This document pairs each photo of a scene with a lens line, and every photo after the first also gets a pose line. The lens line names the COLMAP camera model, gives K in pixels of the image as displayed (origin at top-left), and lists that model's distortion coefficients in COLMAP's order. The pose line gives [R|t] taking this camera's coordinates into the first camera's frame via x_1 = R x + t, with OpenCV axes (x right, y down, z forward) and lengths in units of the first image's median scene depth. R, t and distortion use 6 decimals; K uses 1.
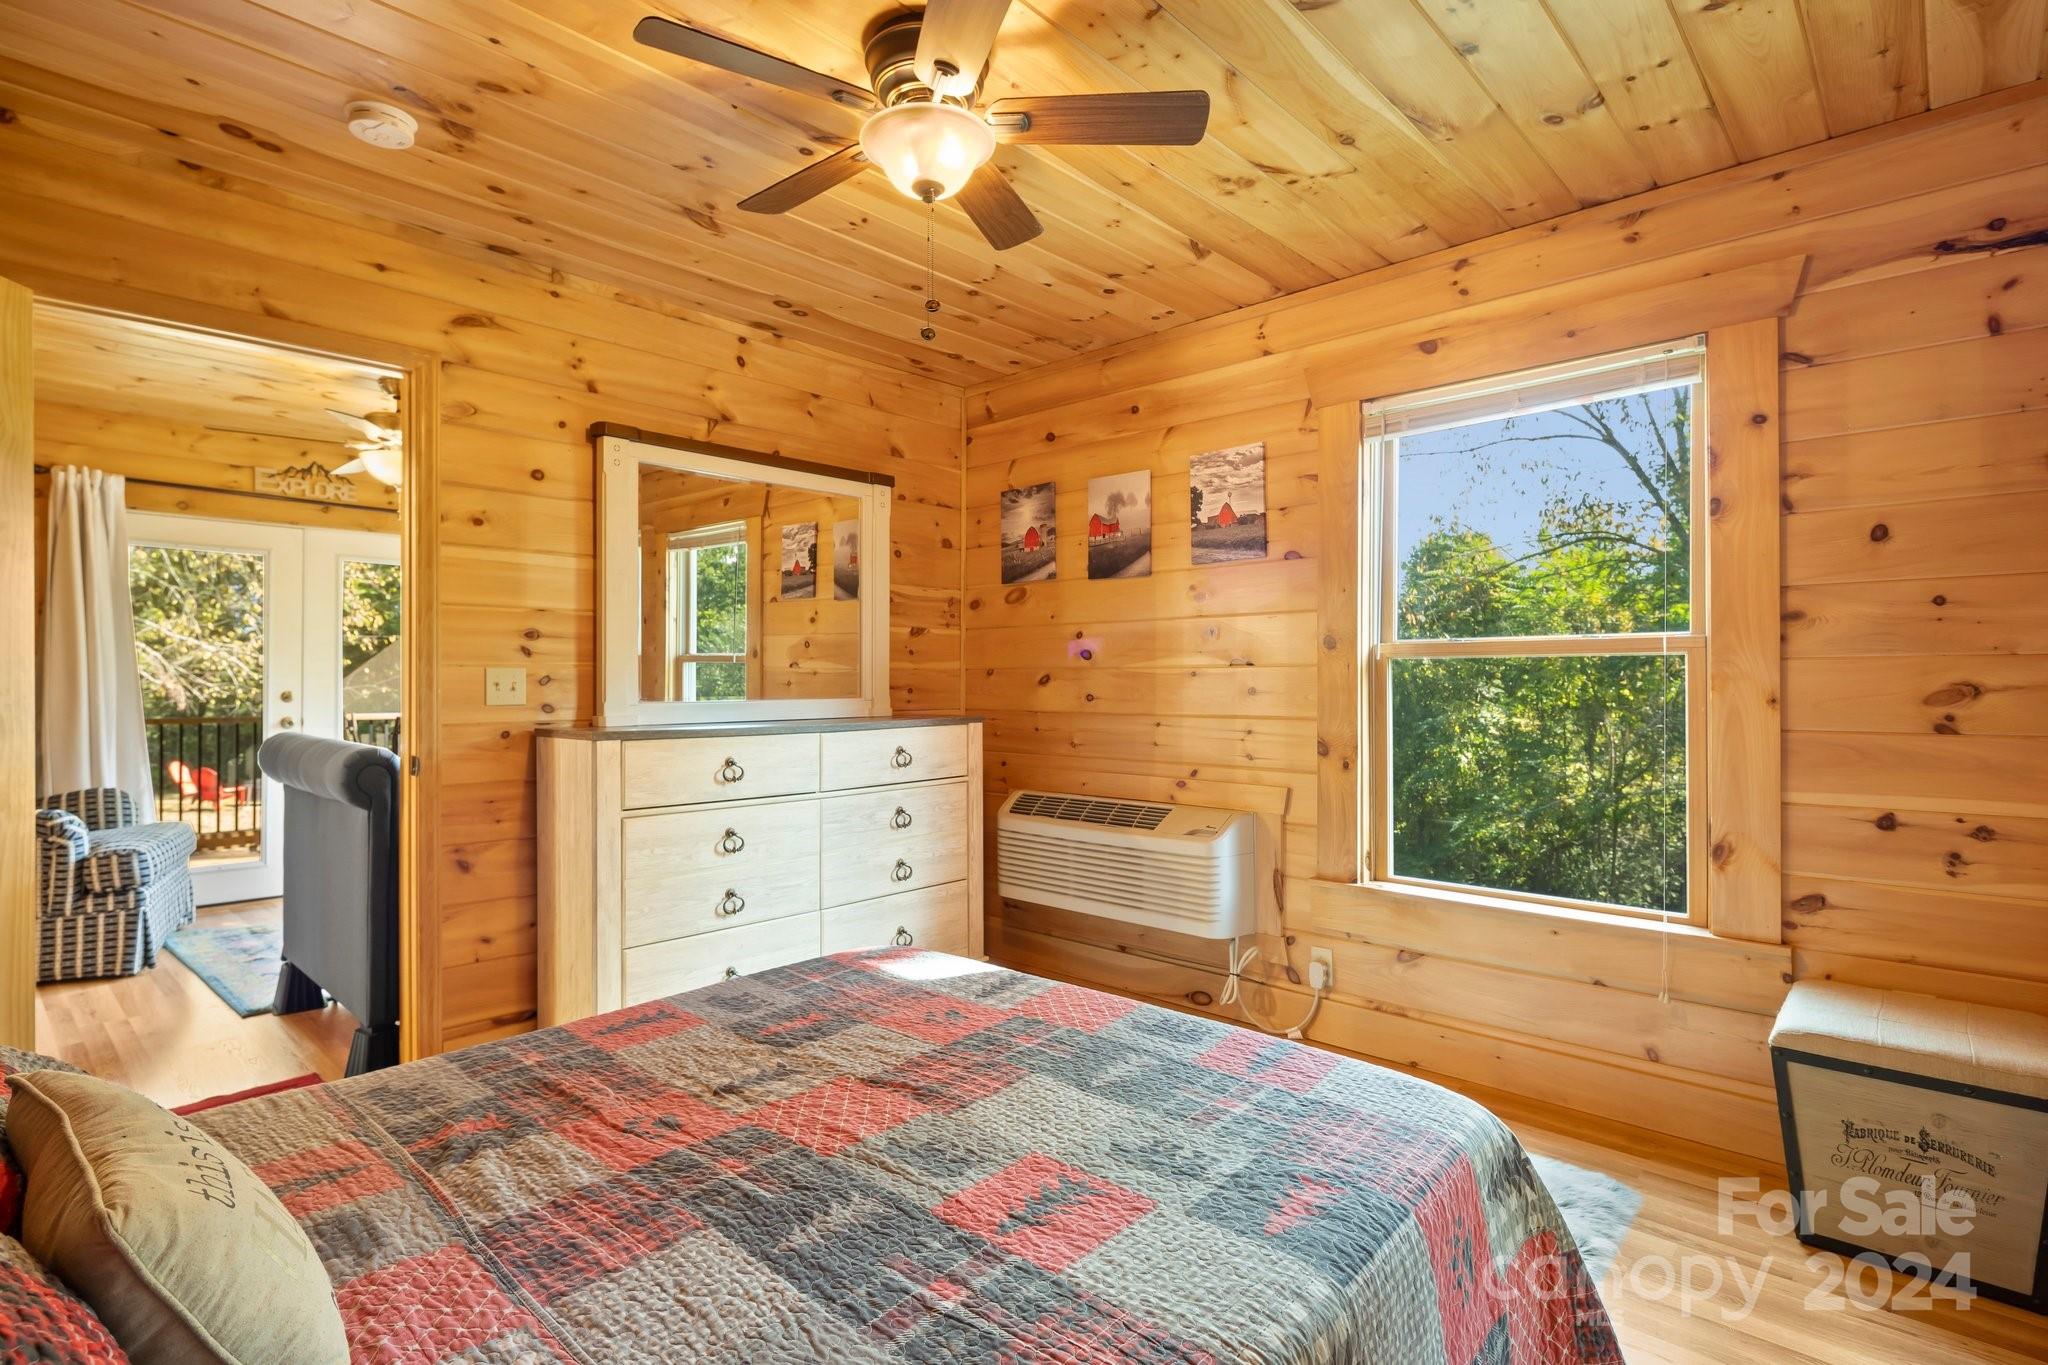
lens RADIAL K [[1002.4, 0, 991.4], [0, 1002.4, 681.4], [0, 0, 1]] dist [0.001163, -0.000653]
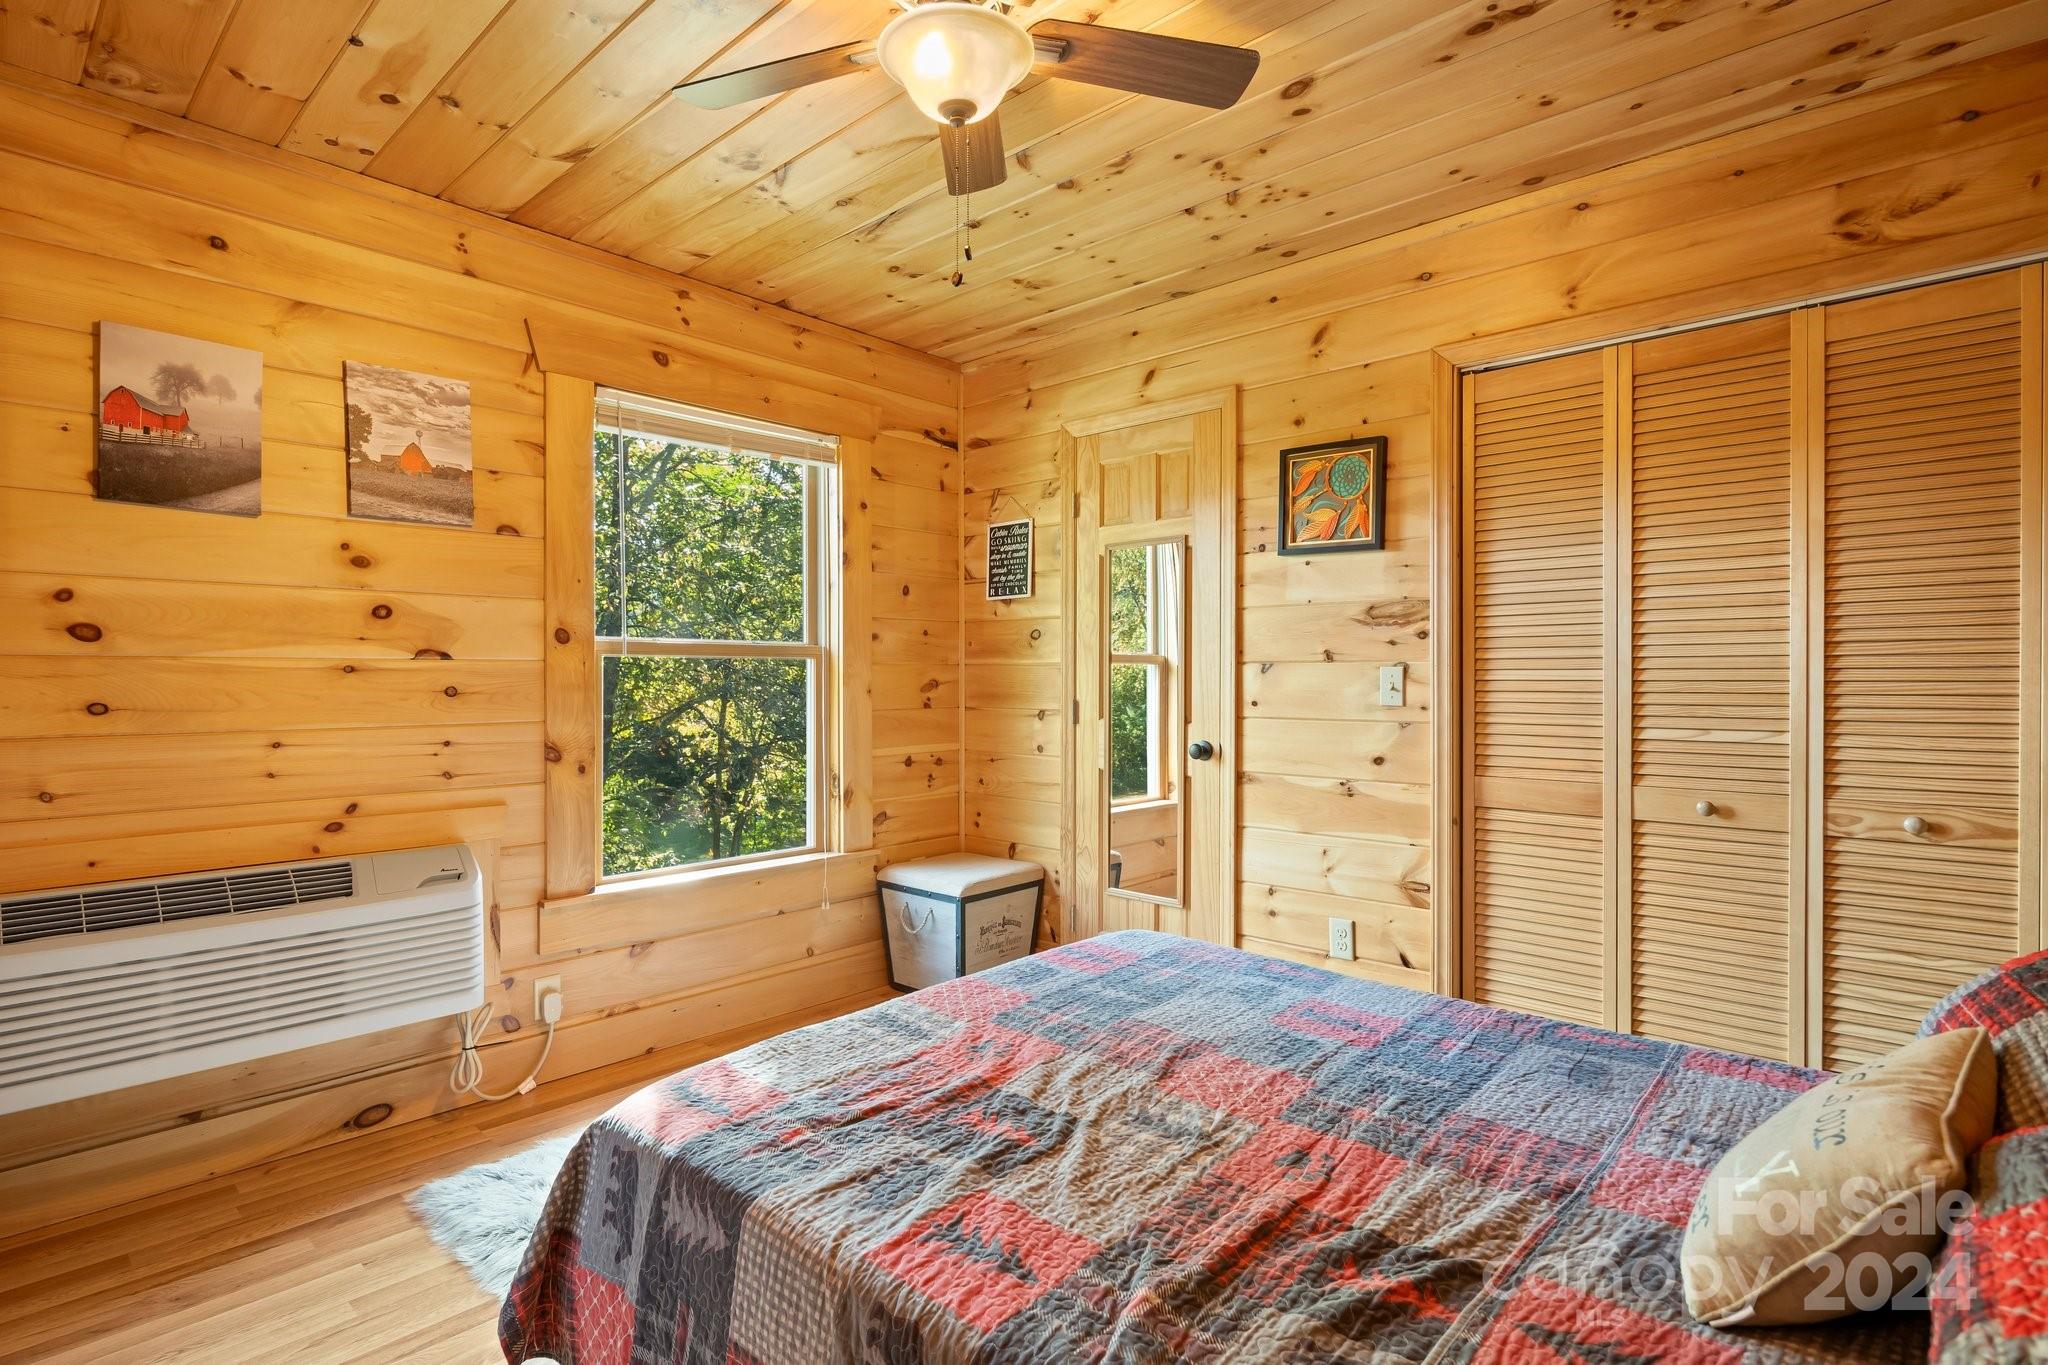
lens RADIAL K [[1017.9, 0, 1023.5], [0, 1017.9, 690.7], [0, 0, 1]] dist [0.002238, -0.003933]
pose [[-0.026714, -0.014003, 0.999545, -0.645046], [-0.000661, 0.999902, 0.013991, -0.002910], [-0.999643, -0.000287, -0.026720, 0.659038]]
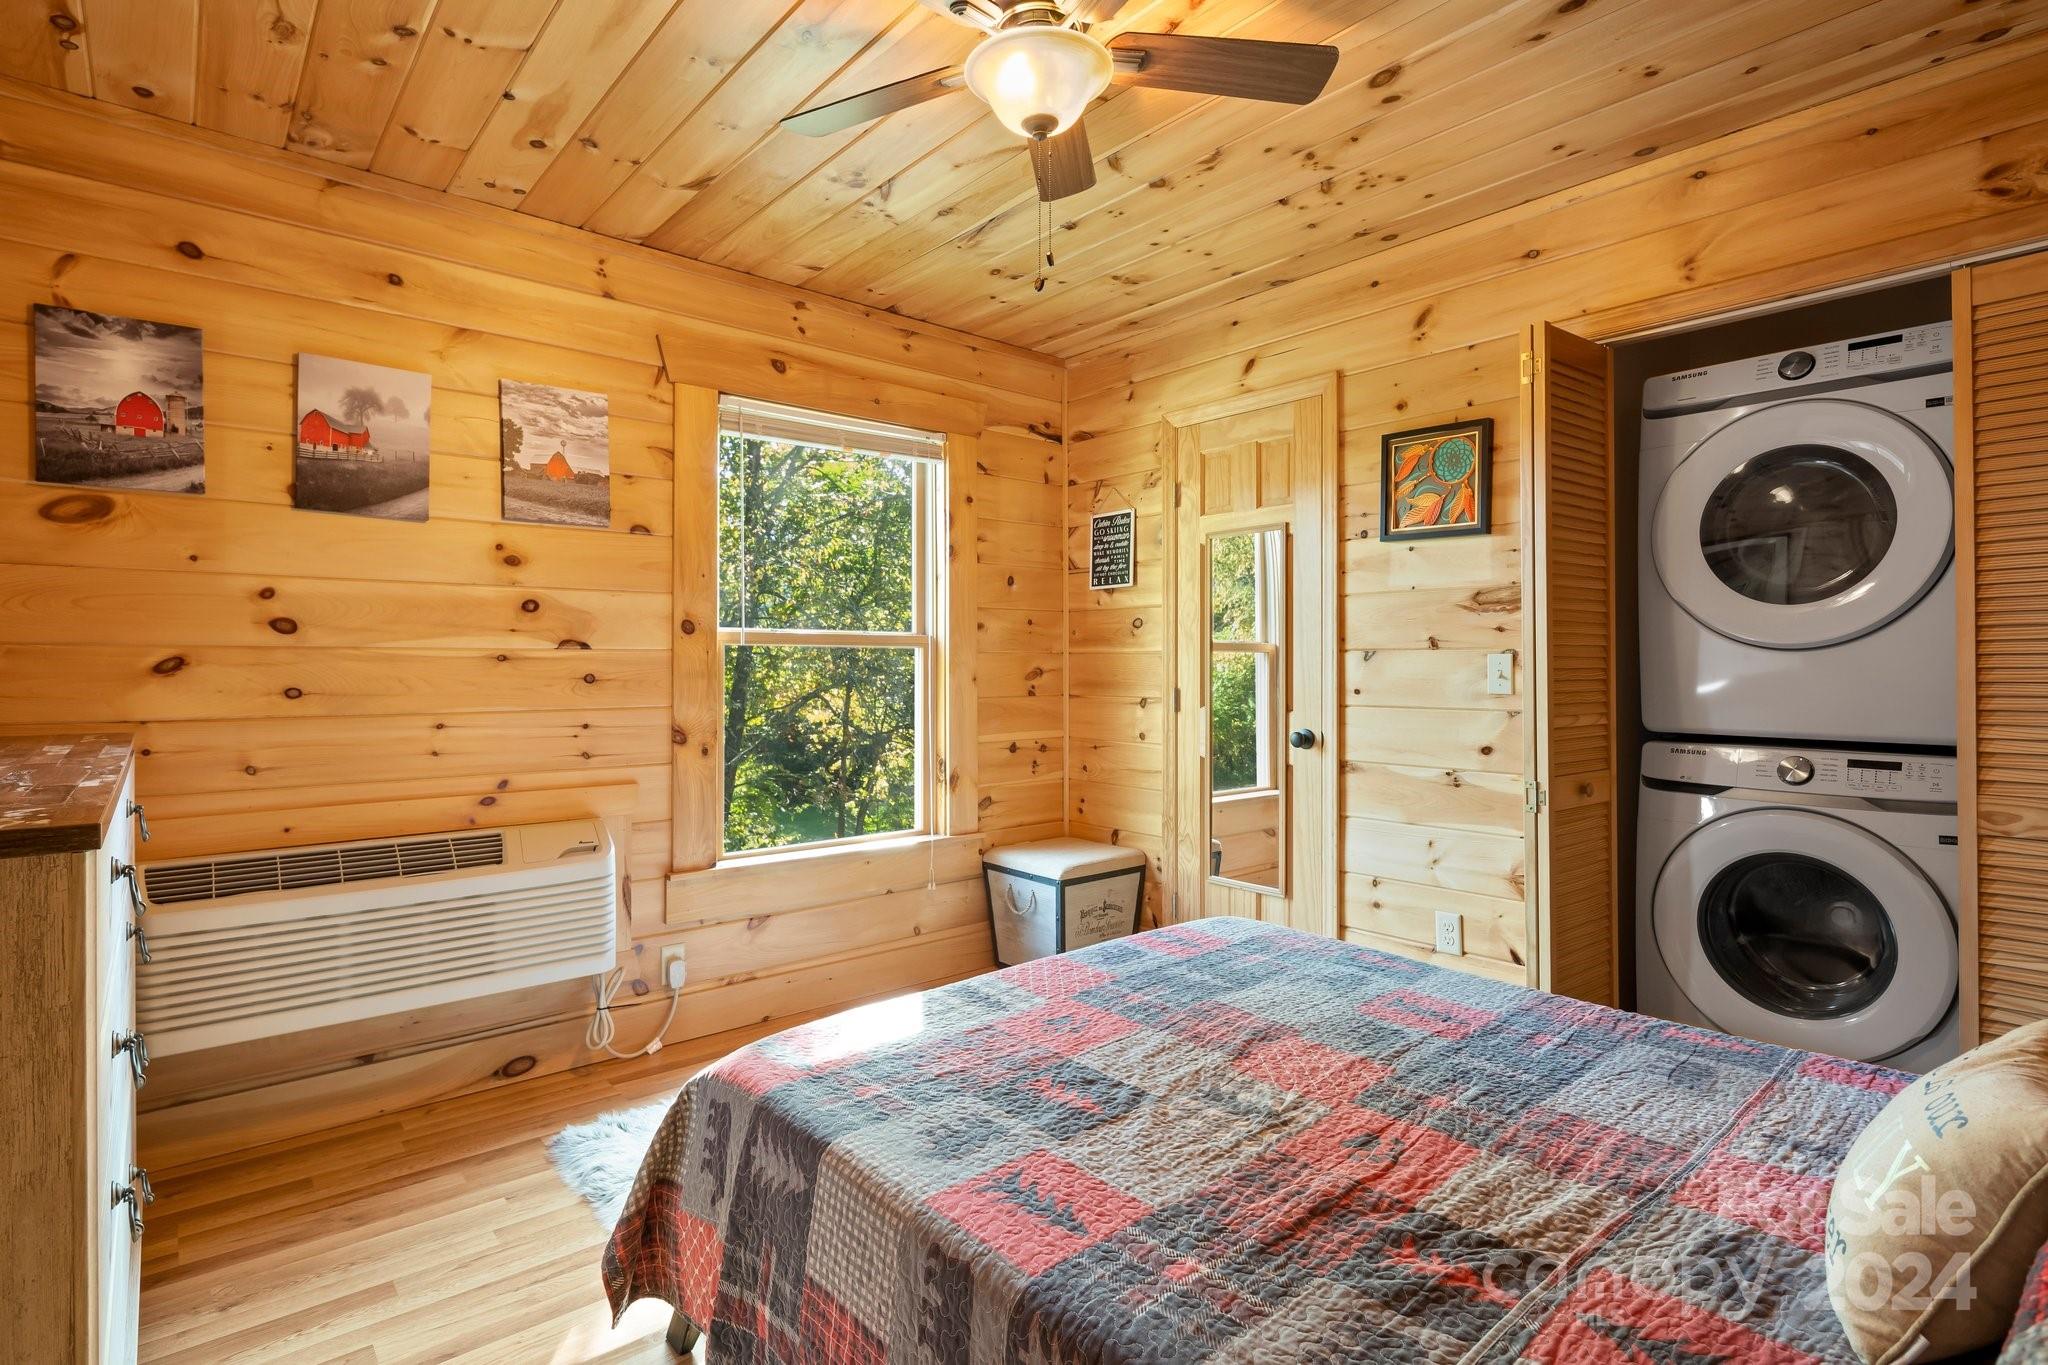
lens RADIAL K [[1018.4, 0, 1021.2], [0, 1018.4, 665.5], [0, 0, 1]] dist [0.000670, -0.002263]
pose [[0.094945, 0.000372, 0.995482, -0.668669], [0.000114, 1.000000, -0.000384, -0.001283], [-0.995482, 0.000150, 0.094945, 0.633418]]
